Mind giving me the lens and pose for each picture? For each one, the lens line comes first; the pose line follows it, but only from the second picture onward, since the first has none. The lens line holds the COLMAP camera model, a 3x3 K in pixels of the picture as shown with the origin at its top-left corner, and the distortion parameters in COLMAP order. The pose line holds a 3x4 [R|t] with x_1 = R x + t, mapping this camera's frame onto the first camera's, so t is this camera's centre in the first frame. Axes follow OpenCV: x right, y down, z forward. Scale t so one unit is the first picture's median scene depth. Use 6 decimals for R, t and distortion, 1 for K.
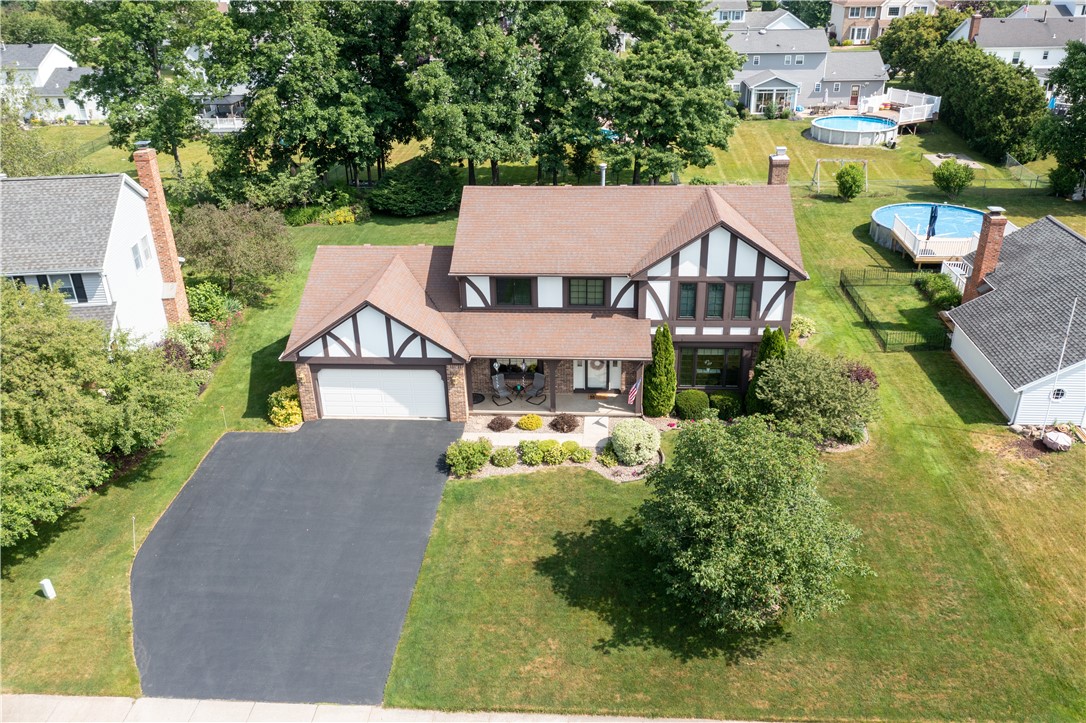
lens RADIAL K [[860.5, 0, 548.5], [0, 860.5, 361.8], [0, 0, 1]] dist [-0.006071, 0.005700]
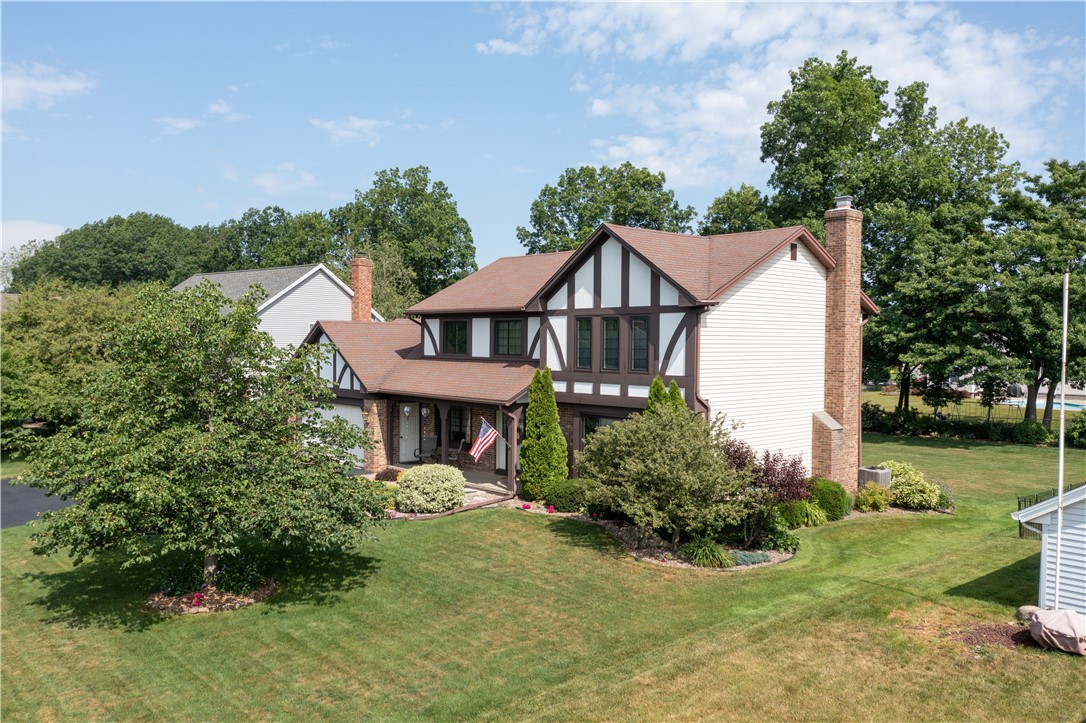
lens RADIAL K [[860.5, 0, 548.5], [0, 860.5, 361.8], [0, 0, 1]] dist [-0.006071, 0.005700]
pose [[0.721346, 0.041110, -0.691353, 0.650991], [-0.319801, 0.905214, -0.279849, 0.159842], [0.614318, 0.422963, 0.666120, 0.491181]]
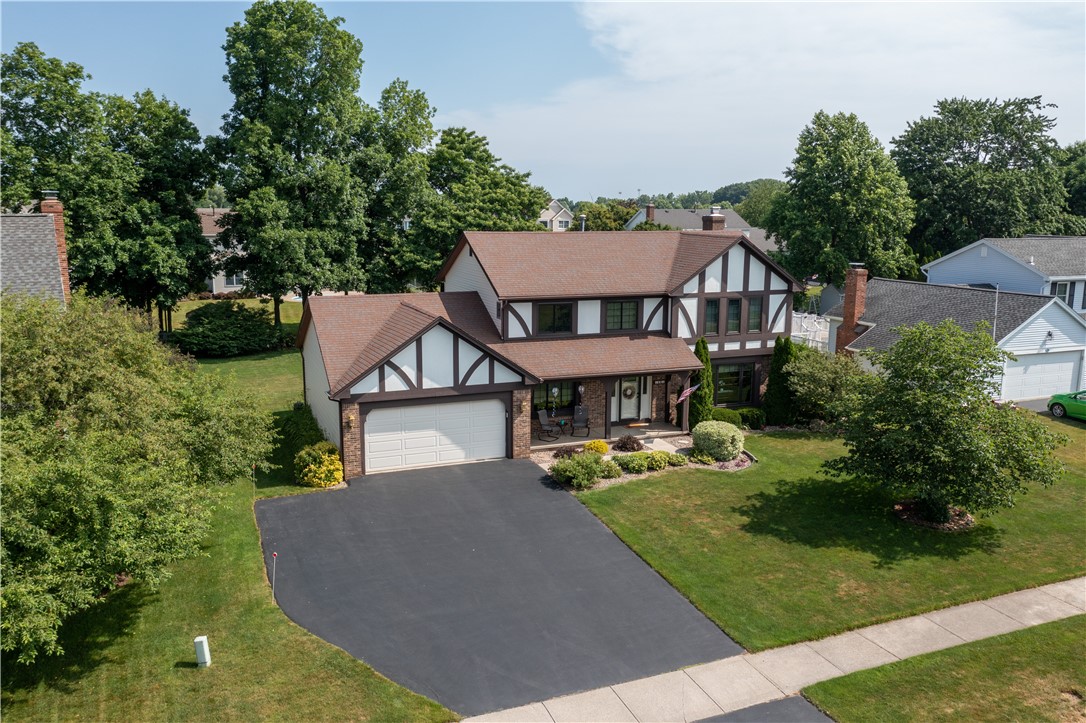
lens RADIAL K [[860.5, 0, 548.5], [0, 860.5, 361.8], [0, 0, 1]] dist [-0.006071, 0.005700]
pose [[0.897306, -0.051877, 0.438351, -0.483919], [0.170109, 0.957005, -0.234956, 0.195509], [-0.407315, 0.285395, 0.867551, 0.178368]]
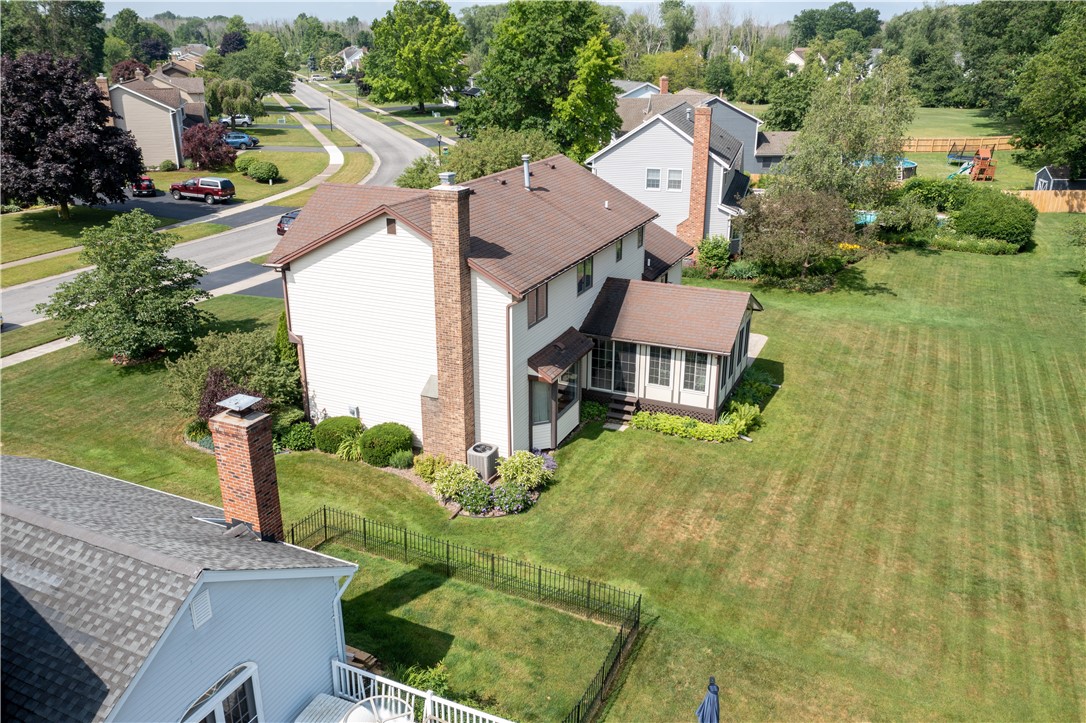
lens RADIAL K [[860.5, 0, 548.5], [0, 860.5, 361.8], [0, 0, 1]] dist [-0.006071, 0.005700]
pose [[-0.352973, 0.346101, -0.869266, 0.946571], [-0.405690, 0.780574, 0.475521, -0.536774], [0.843105, 0.520499, -0.135112, 1.370657]]
